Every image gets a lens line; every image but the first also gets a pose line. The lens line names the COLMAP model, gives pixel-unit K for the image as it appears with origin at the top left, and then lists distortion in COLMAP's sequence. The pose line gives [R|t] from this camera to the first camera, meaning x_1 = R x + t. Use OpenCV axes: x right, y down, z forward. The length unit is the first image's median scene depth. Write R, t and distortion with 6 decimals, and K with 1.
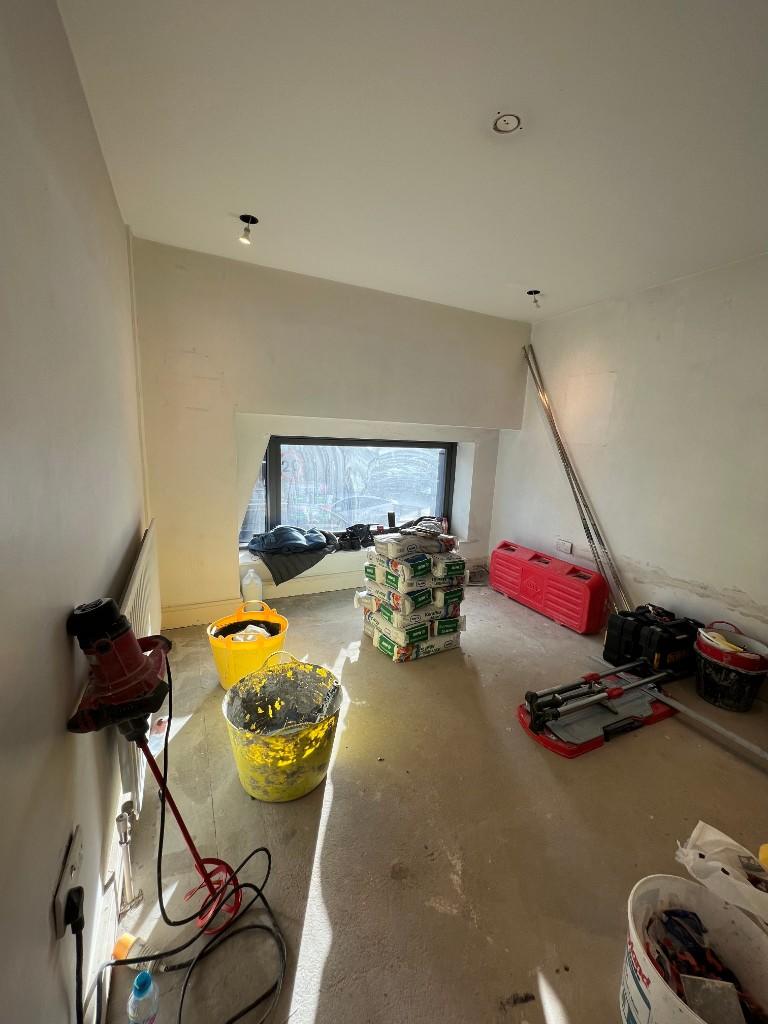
lens RADIAL K [[412.0, 0, 384.0], [0, 412.0, 512.0], [0, 0, 1]] dist [-0.001447, -0.000147]
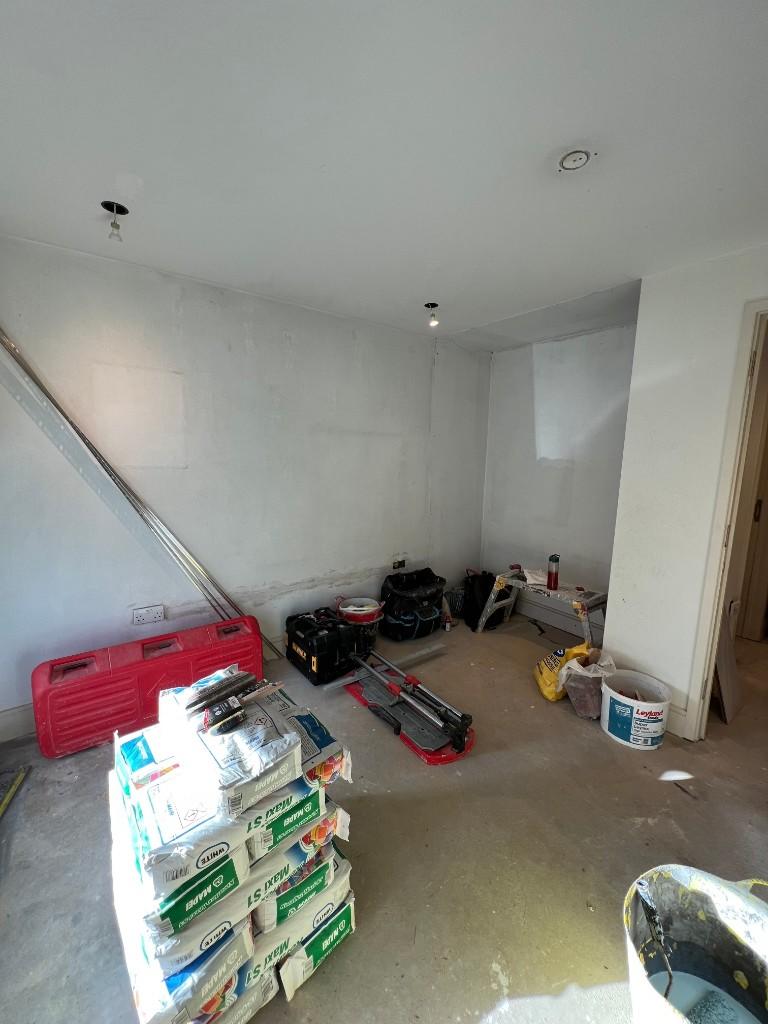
lens RADIAL K [[412.0, 0, 384.0], [0, 412.0, 512.0], [0, 0, 1]] dist [-0.001447, -0.000147]
pose [[-0.199370, -0.191160, 0.961098, -0.373108], [0.152458, 0.962794, 0.223123, -0.241497], [-0.967992, 0.191011, -0.162808, 0.954054]]
